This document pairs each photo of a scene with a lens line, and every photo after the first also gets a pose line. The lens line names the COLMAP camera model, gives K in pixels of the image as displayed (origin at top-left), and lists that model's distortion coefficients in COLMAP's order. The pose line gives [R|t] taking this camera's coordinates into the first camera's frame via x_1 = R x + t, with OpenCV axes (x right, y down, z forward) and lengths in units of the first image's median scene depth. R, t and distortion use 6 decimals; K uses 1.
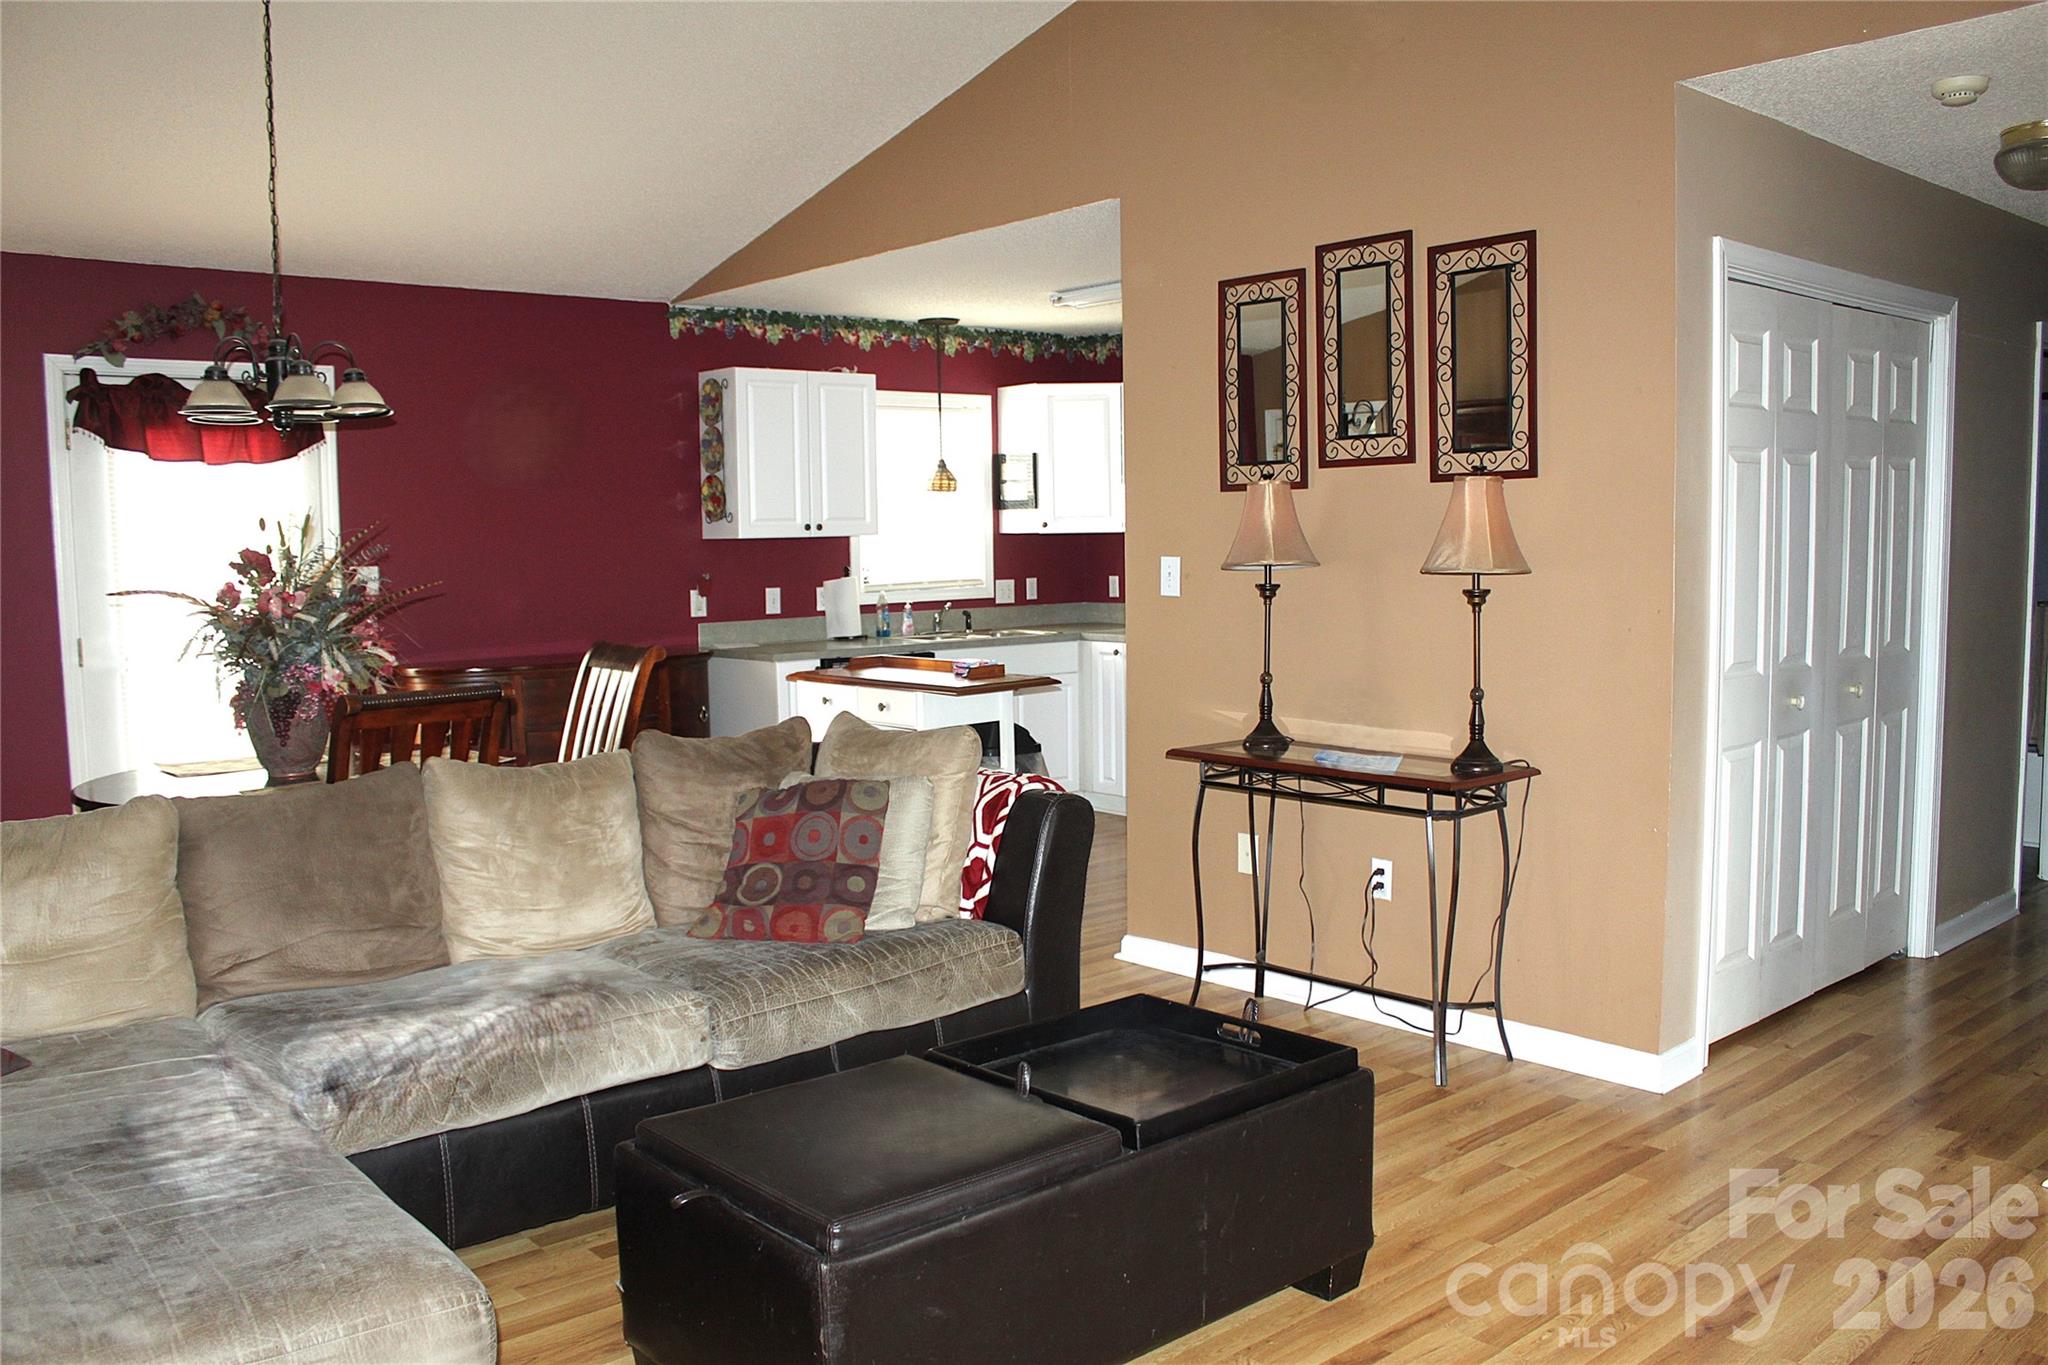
lens RADIAL K [[1686.7, 0, 1010.7], [0, 1686.7, 669.0], [0, 0, 1]] dist [-0.127090, 0.099639]
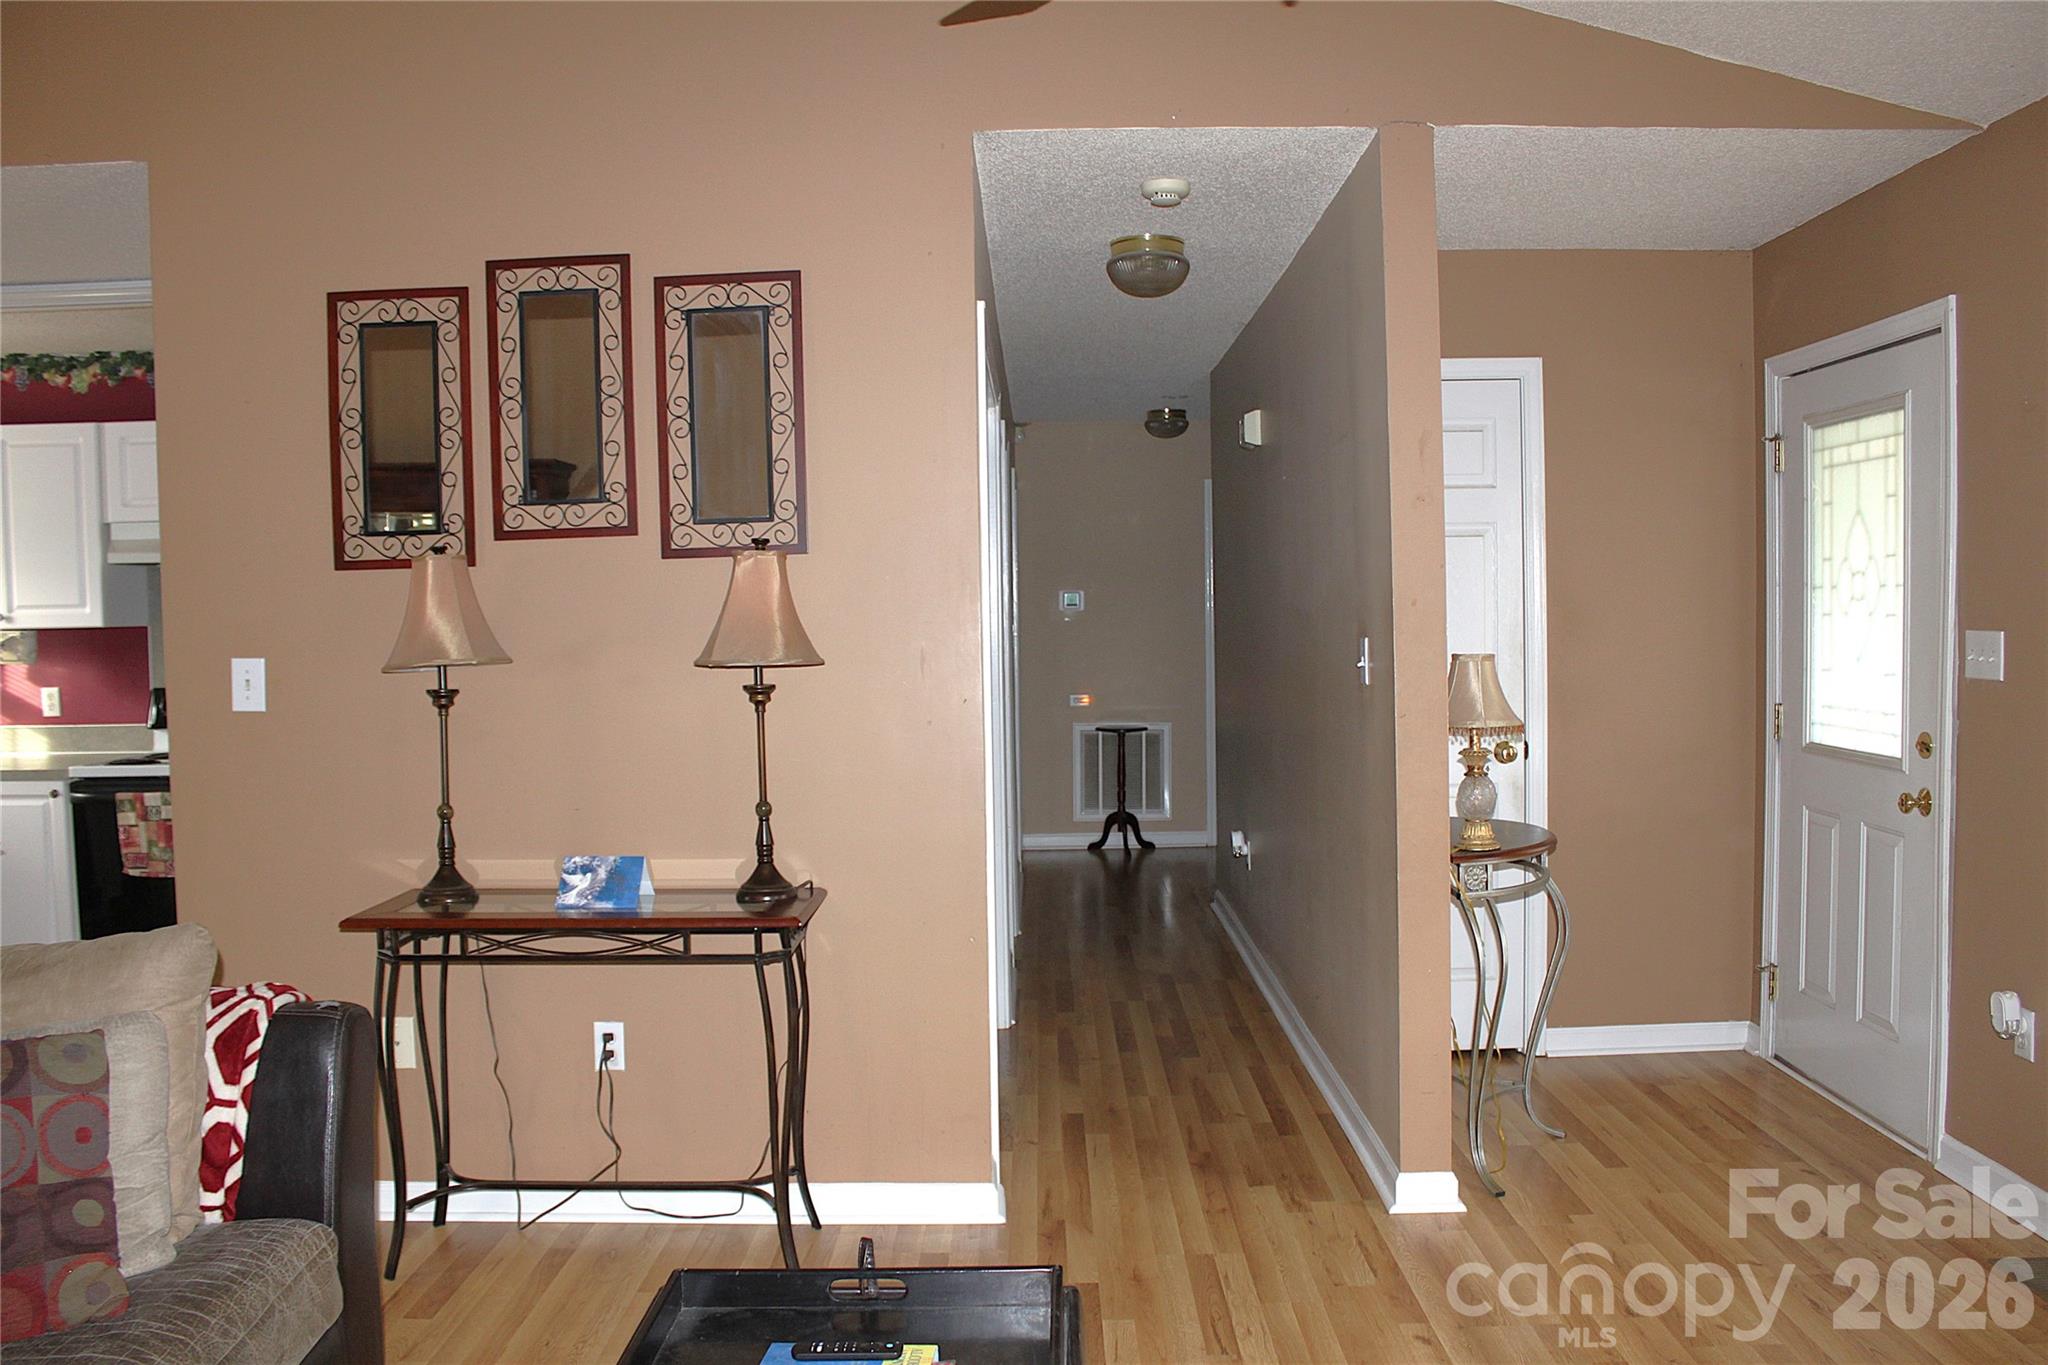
lens RADIAL K [[1686.7, 0, 992.7], [0, 1686.7, 702.0], [0, 0, 1]] dist [-0.127090, 0.099639]
pose [[0.679853, -0.038482, 0.732338, -0.256045], [0.068158, 0.997616, -0.010851, -0.021049], [-0.730174, 0.057292, 0.680855, 0.325175]]
